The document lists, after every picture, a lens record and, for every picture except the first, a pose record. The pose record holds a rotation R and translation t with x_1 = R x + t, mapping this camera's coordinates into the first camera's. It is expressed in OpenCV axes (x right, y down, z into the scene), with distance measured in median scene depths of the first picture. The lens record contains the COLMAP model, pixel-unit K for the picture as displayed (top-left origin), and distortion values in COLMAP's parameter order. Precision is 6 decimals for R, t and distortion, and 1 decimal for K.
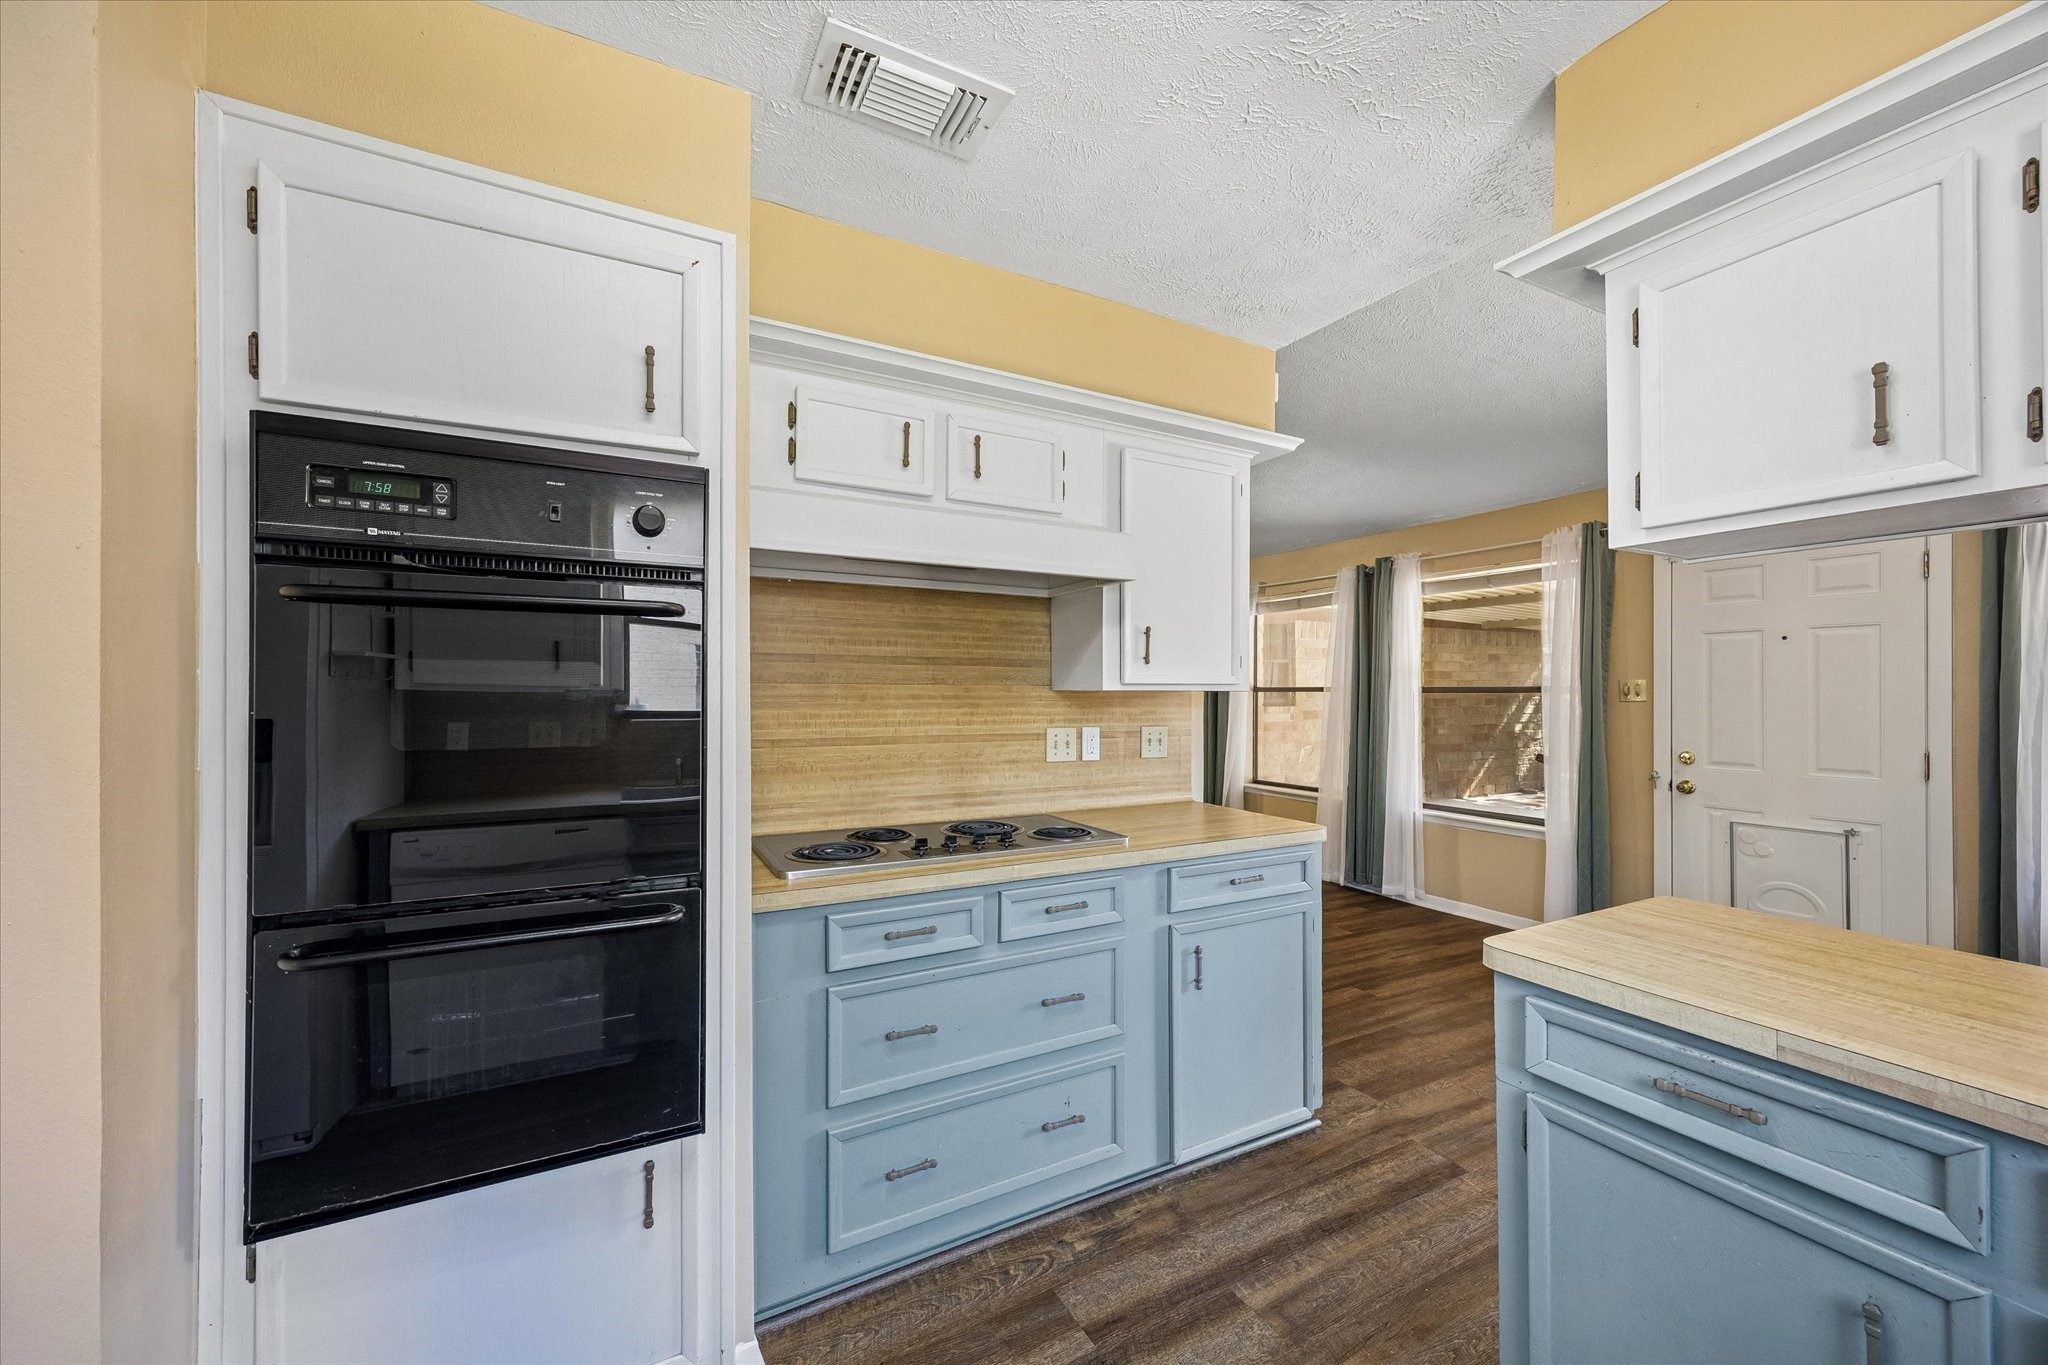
lens RADIAL K [[777.1, 0, 1017.0], [0, 777.1, 689.5], [0, 0, 1]] dist [0.001750, 0.000105]
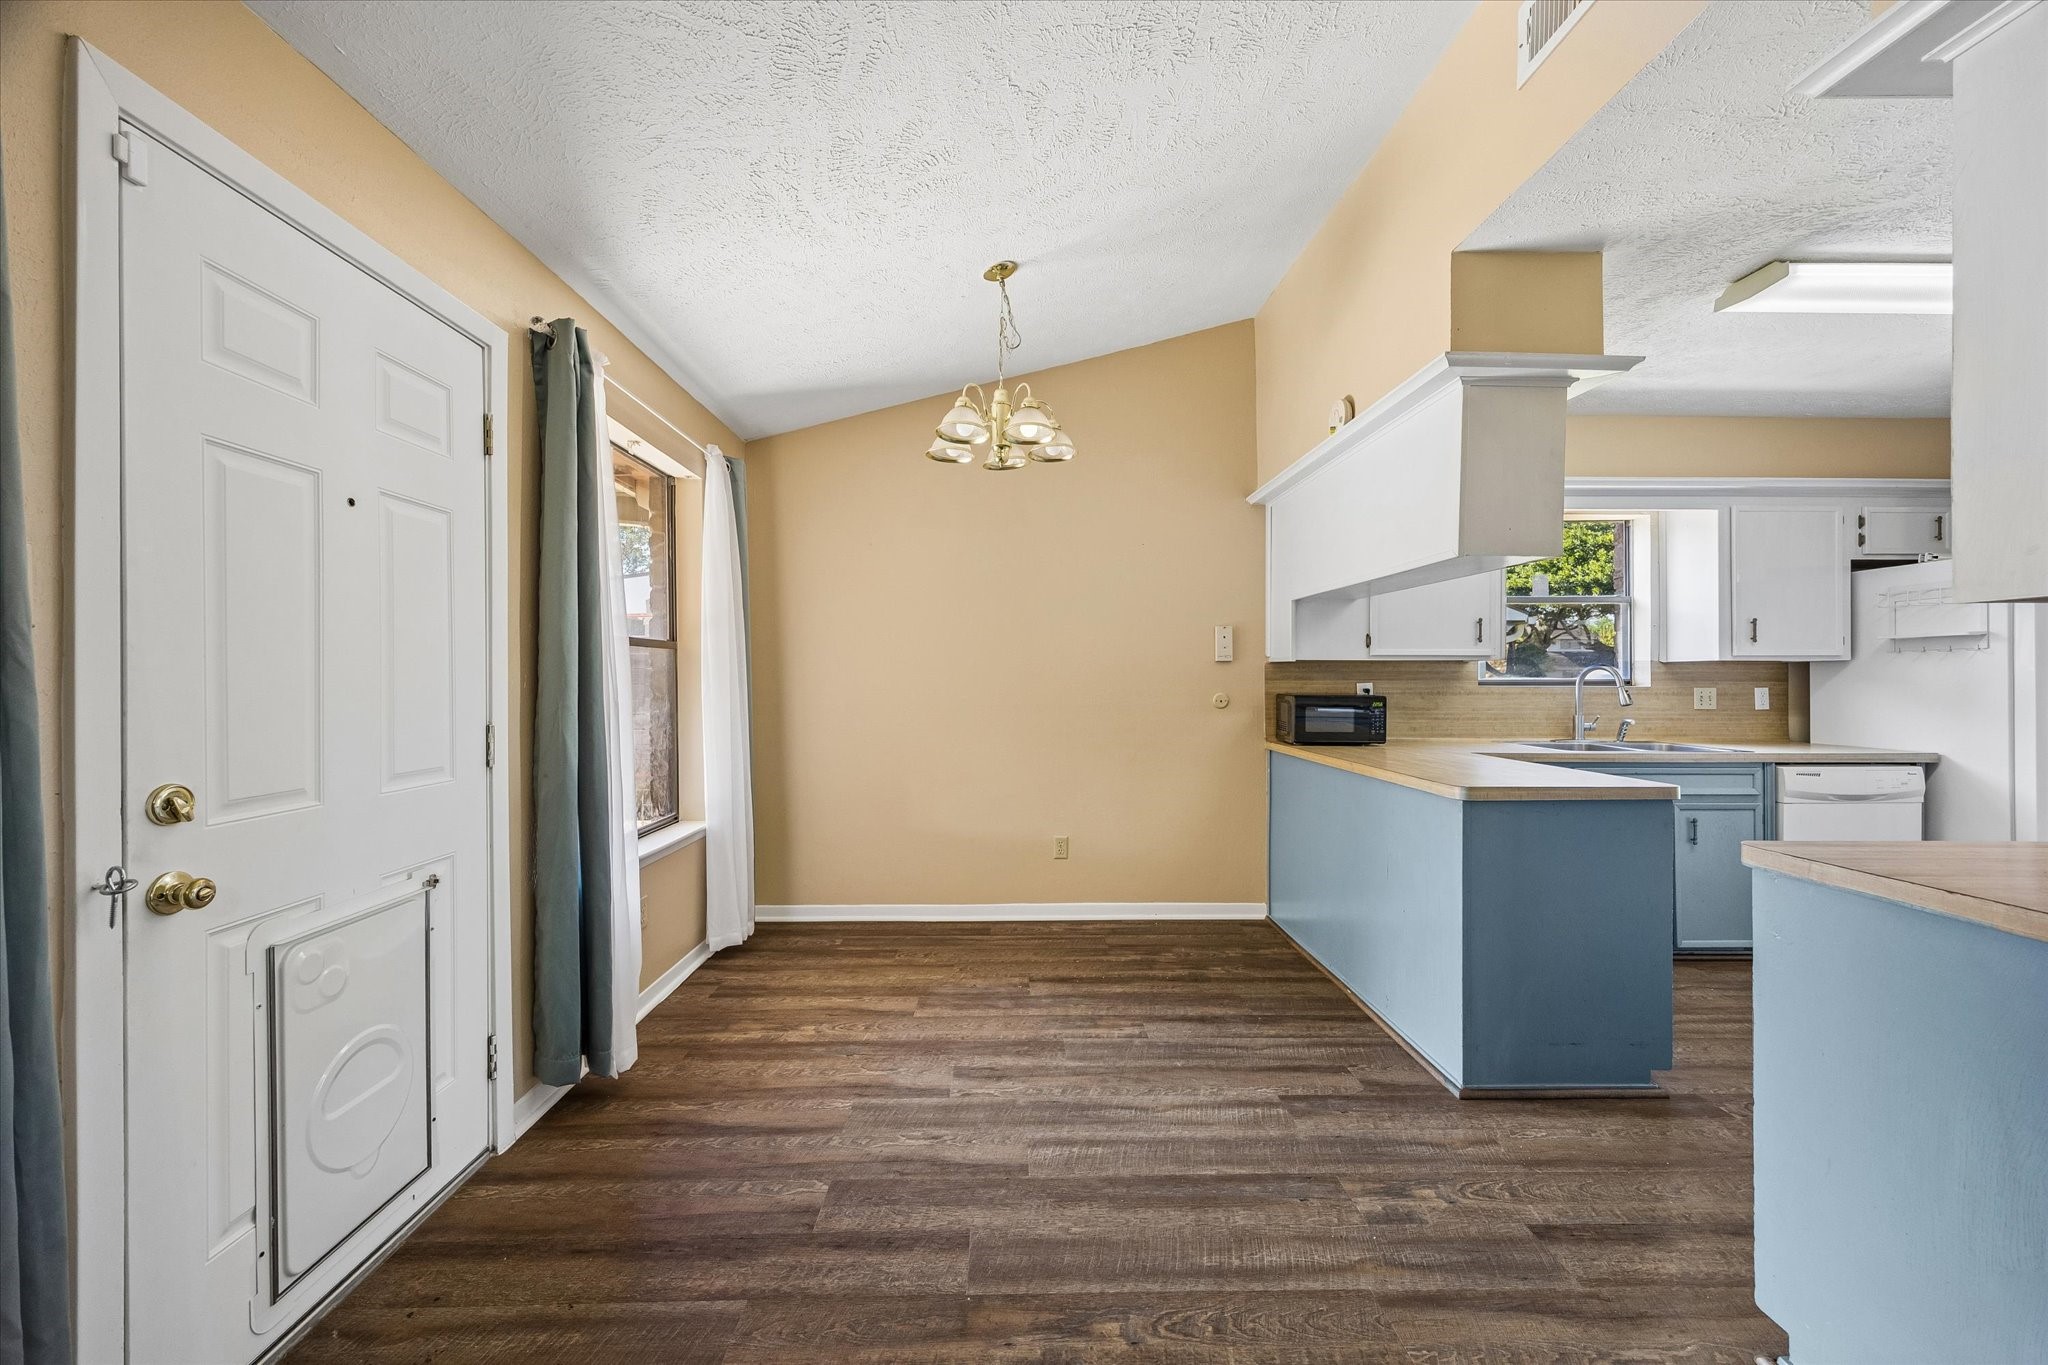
lens RADIAL K [[777.1, 0, 1020.9], [0, 777.1, 676.5], [0, 0, 1]] dist [0.001750, 0.000105]
pose [[-0.888704, -0.004746, 0.458457, 0.578899], [-0.007605, 0.999961, -0.004391, 0.048568], [-0.458418, -0.007389, -0.888706, 1.674680]]
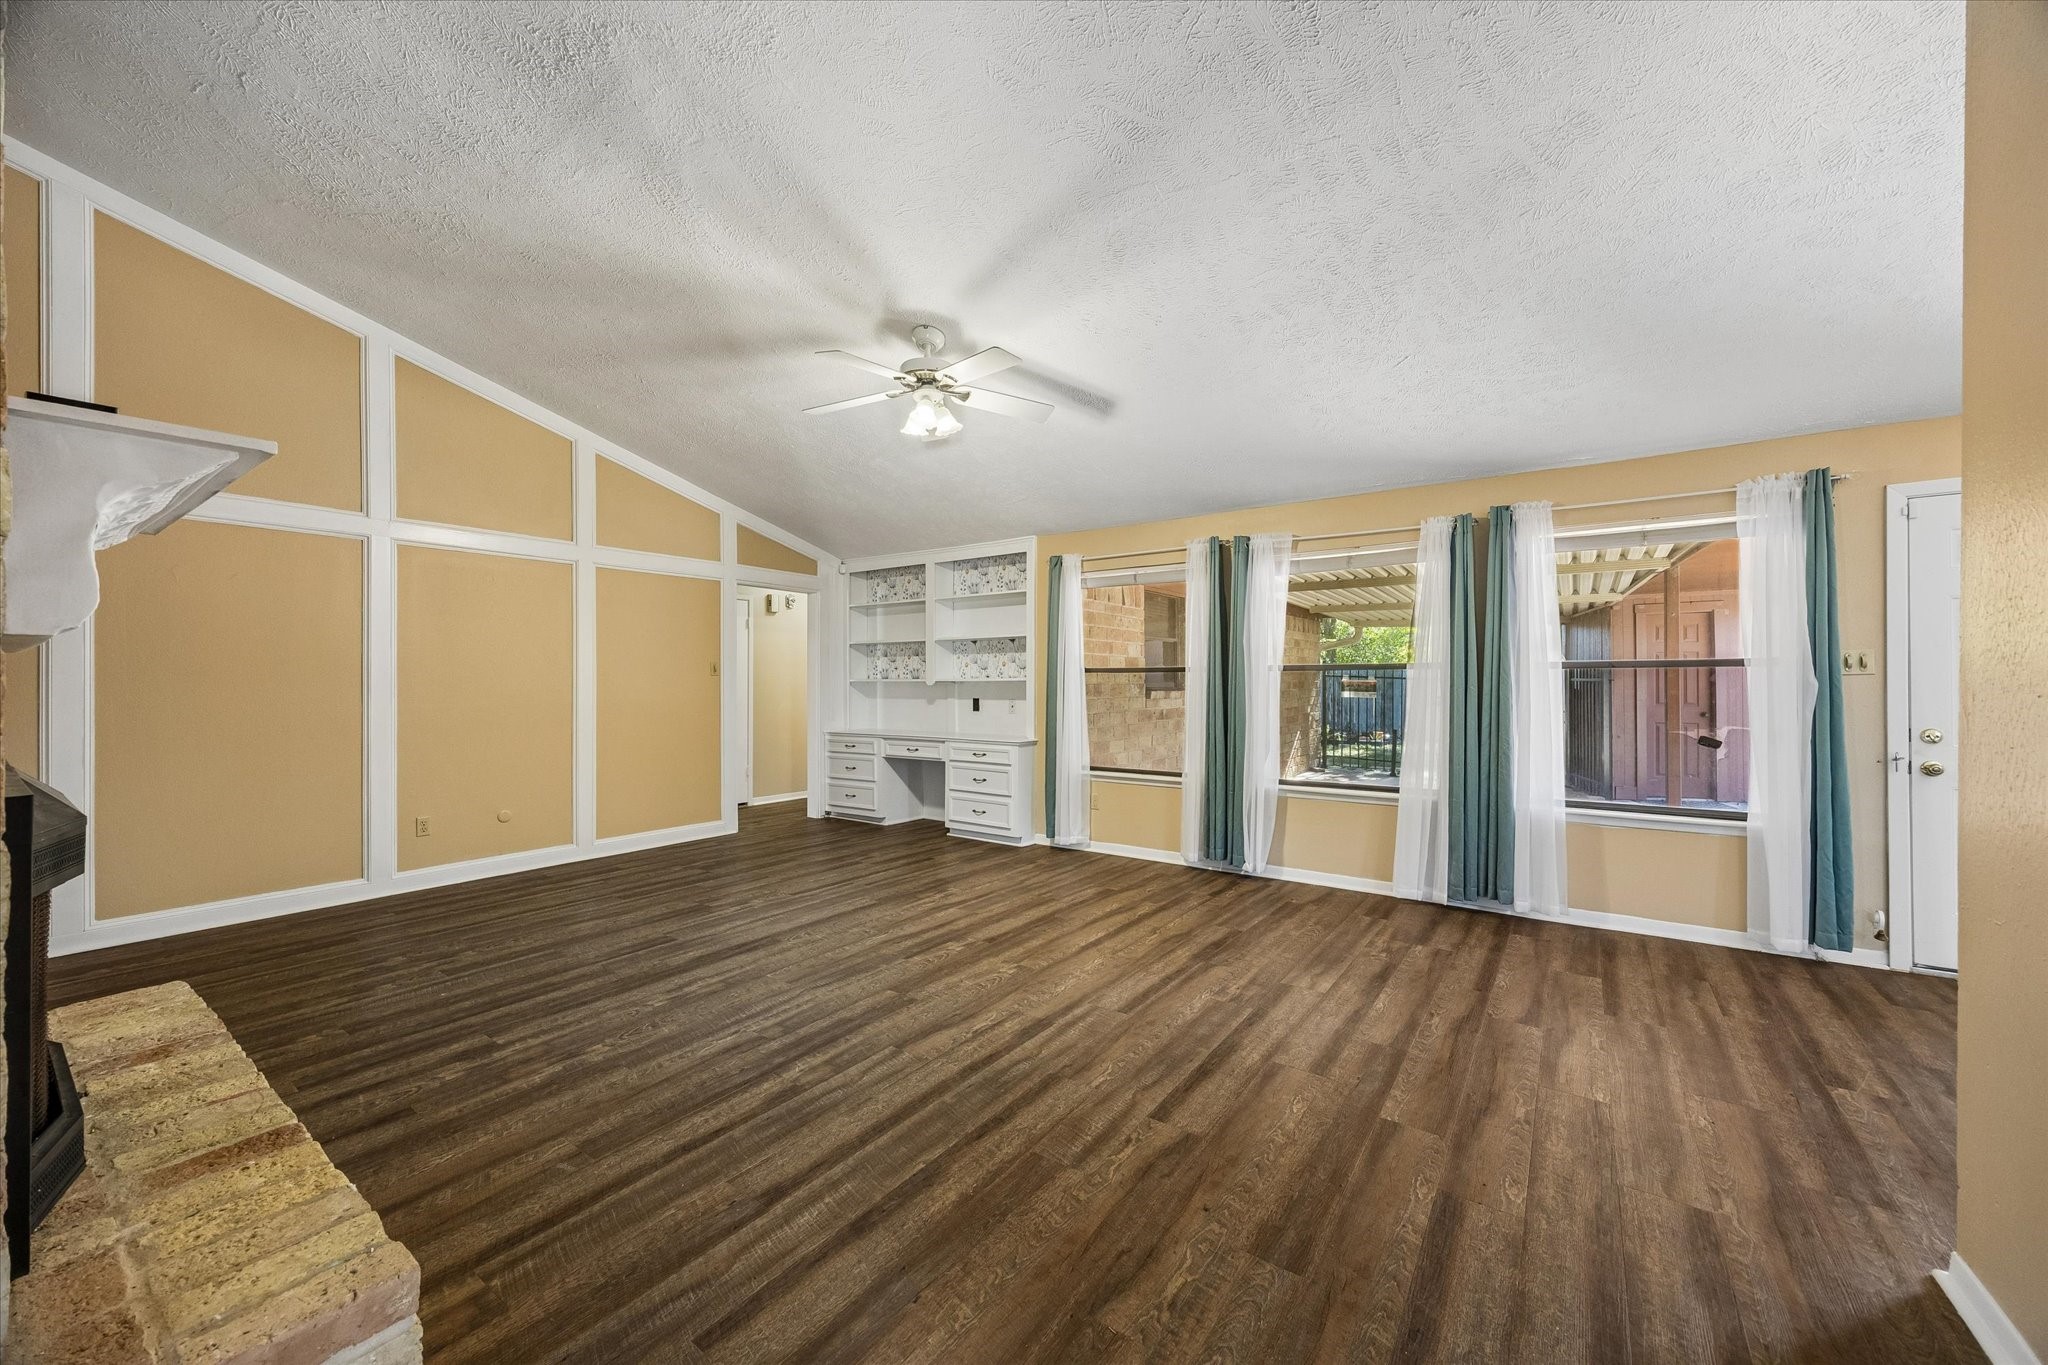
lens RADIAL K [[777.1, 0, 1009.1], [0, 777.1, 687.1], [0, 0, 1]] dist [0.001750, 0.000105]
pose [[0.901218, -0.013119, 0.433167, -0.725073], [0.009254, 0.999896, 0.011031, 0.017099], [-0.433267, -0.005933, 0.901246, 0.959303]]
